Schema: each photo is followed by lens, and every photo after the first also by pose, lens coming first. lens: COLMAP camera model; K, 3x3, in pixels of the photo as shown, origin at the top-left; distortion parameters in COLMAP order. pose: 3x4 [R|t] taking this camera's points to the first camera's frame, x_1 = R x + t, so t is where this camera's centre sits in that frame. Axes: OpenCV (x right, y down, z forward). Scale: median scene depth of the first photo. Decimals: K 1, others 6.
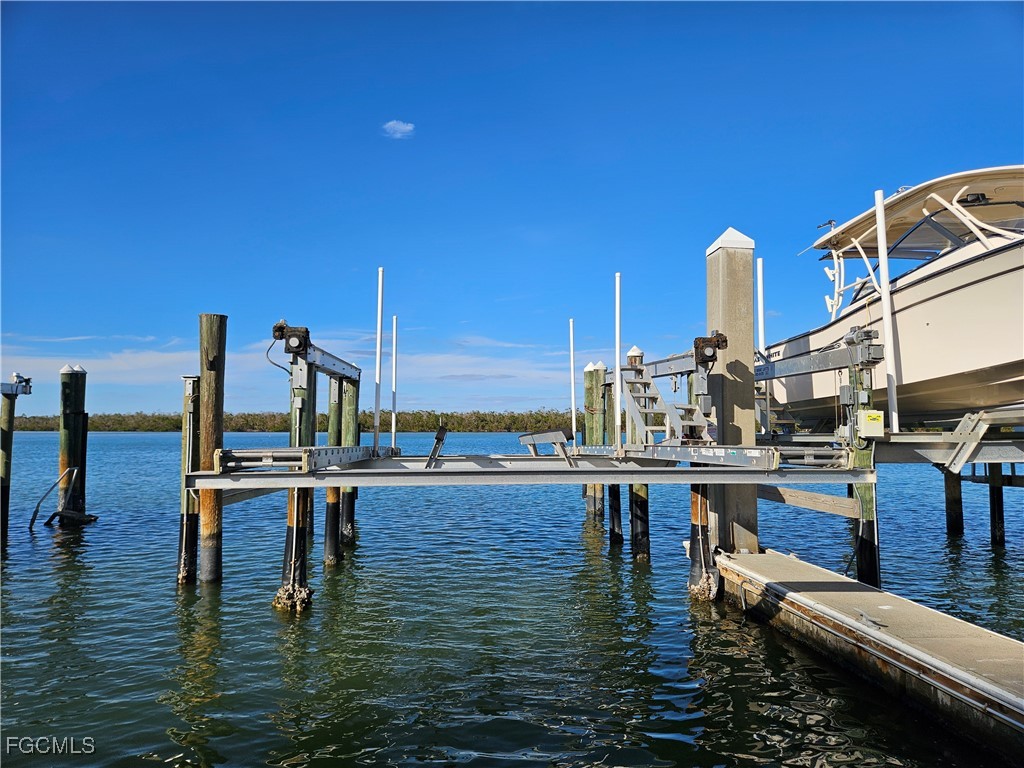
lens RADIAL K [[680.2, 0, 514.1], [0, 680.2, 389.6], [0, 0, 1]] dist [0.085457, -0.075798]
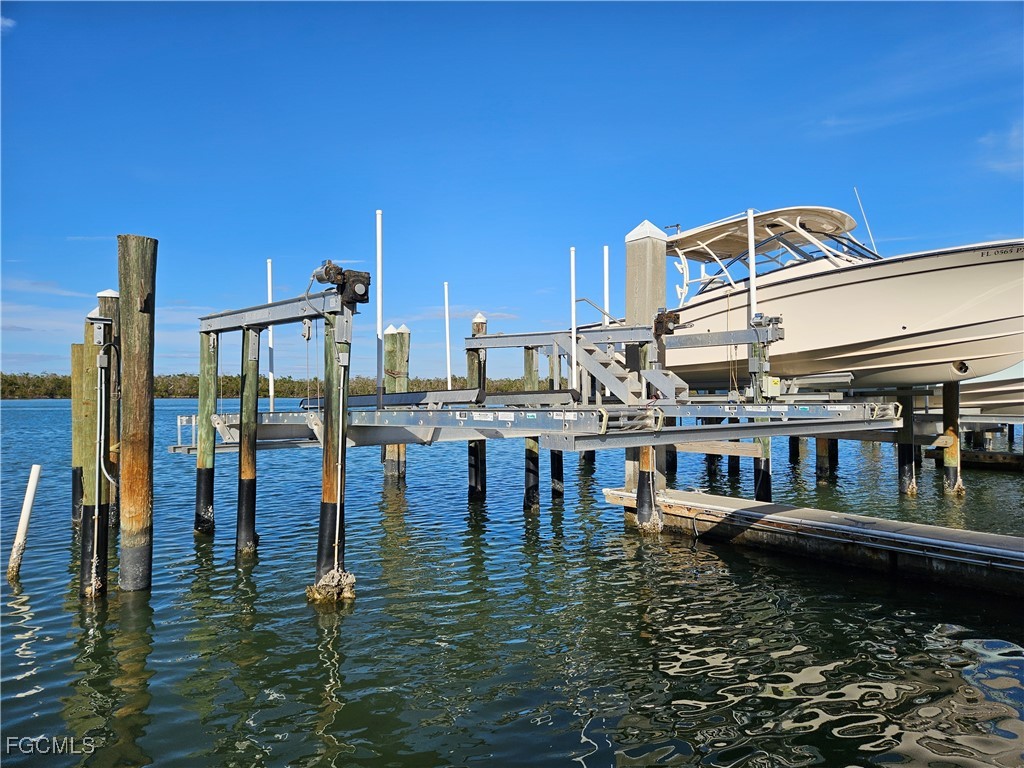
lens RADIAL K [[680.2, 0, 518.4], [0, 680.2, 384.3], [0, 0, 1]] dist [0.085457, -0.075798]
pose [[0.825220, 0.006939, 0.564769, -0.564309], [-0.031203, 0.998958, 0.033319, 0.013474], [-0.563949, -0.045118, 0.824576, 0.155250]]
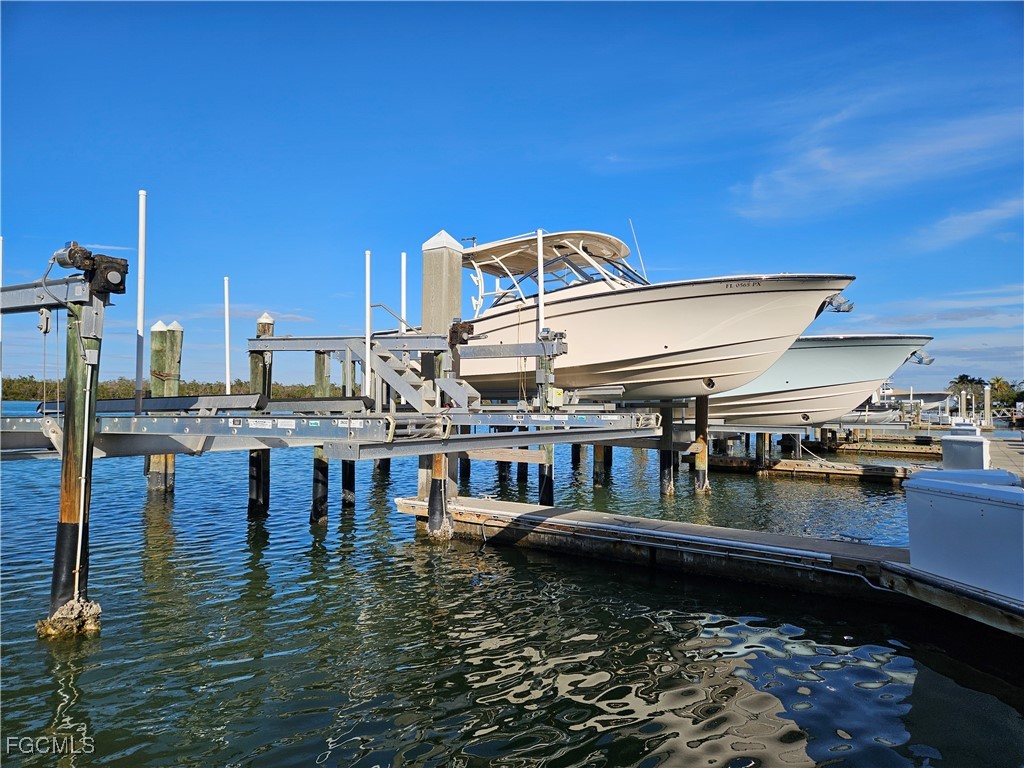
lens RADIAL K [[680.2, 0, 509.8], [0, 680.2, 389.1], [0, 0, 1]] dist [0.085457, -0.075798]
pose [[0.636416, 0.025658, 0.770919, -0.554183], [-0.058773, 0.998154, 0.015298, 0.014010], [-0.769103, -0.055045, 0.636750, 0.154506]]
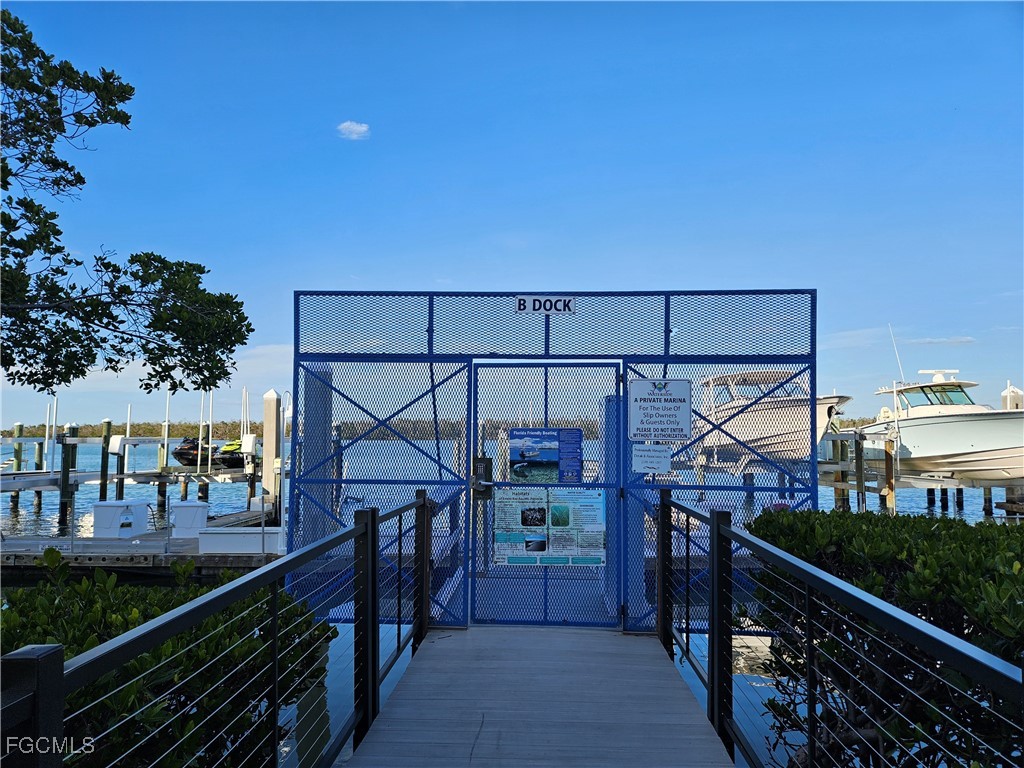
lens RADIAL K [[680.2, 0, 508.4], [0, 680.2, 394.7], [0, 0, 1]] dist [0.085457, -0.075798]
pose [[0.999859, -0.005008, -0.016037, -0.244929], [0.005012, 0.999987, 0.000214, -0.212641], [0.016036, -0.000295, 0.999871, -1.759117]]
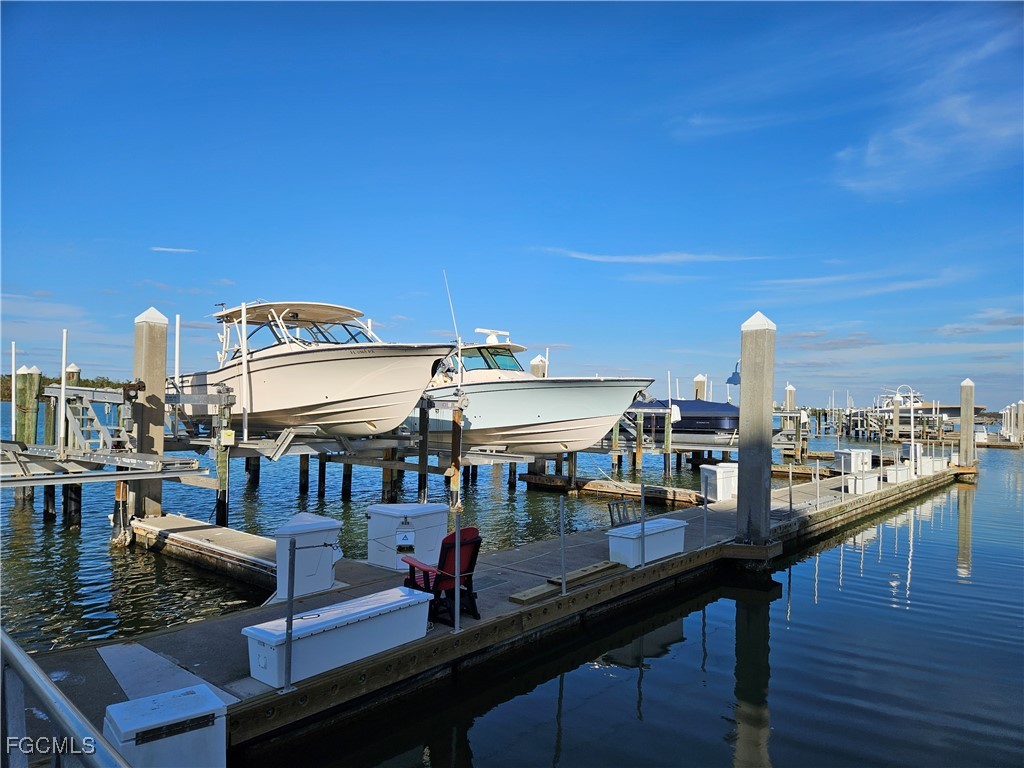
lens RADIAL K [[680.2, 0, 502.7], [0, 680.2, 395.6], [0, 0, 1]] dist [0.085457, -0.075798]
pose [[0.731460, 0.026042, 0.681387, -0.175086], [-0.061572, 0.997711, 0.027965, -0.138933], [-0.679099, -0.062410, 0.731389, -0.726404]]
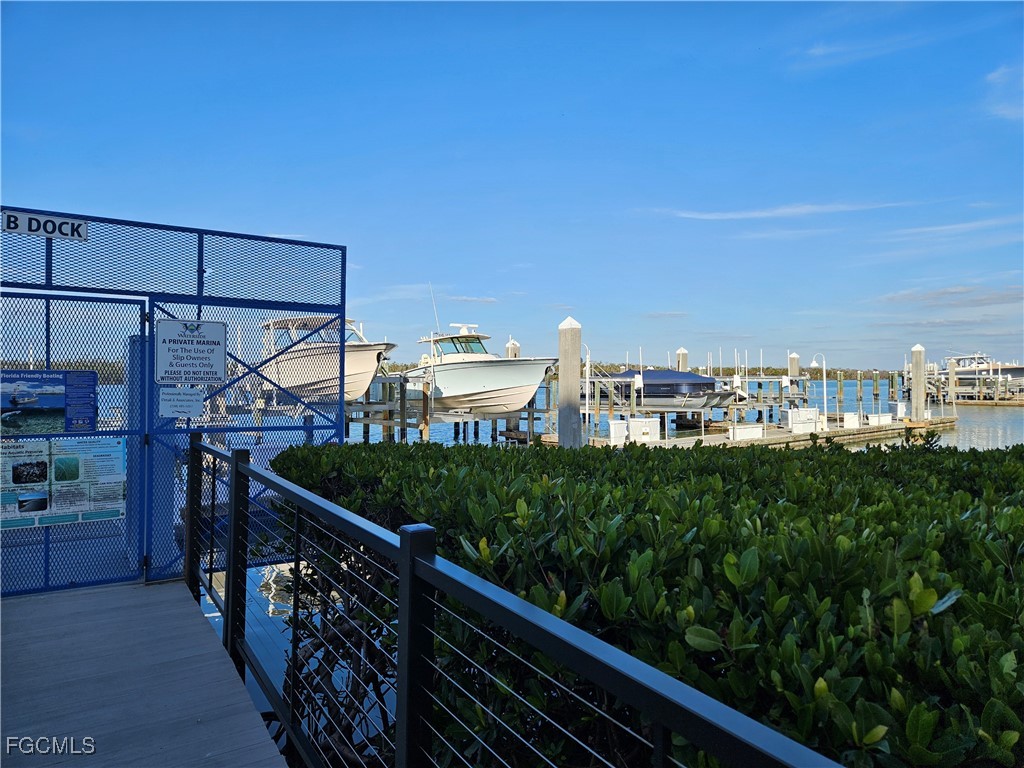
lens RADIAL K [[680.2, 0, 510.9], [0, 680.2, 384.3], [0, 0, 1]] dist [0.085457, -0.075798]
pose [[0.828444, -0.008668, 0.560004, -0.220195], [-0.029733, 0.997790, 0.059430, -0.214730], [-0.559282, -0.065885, 0.826355, -1.807898]]
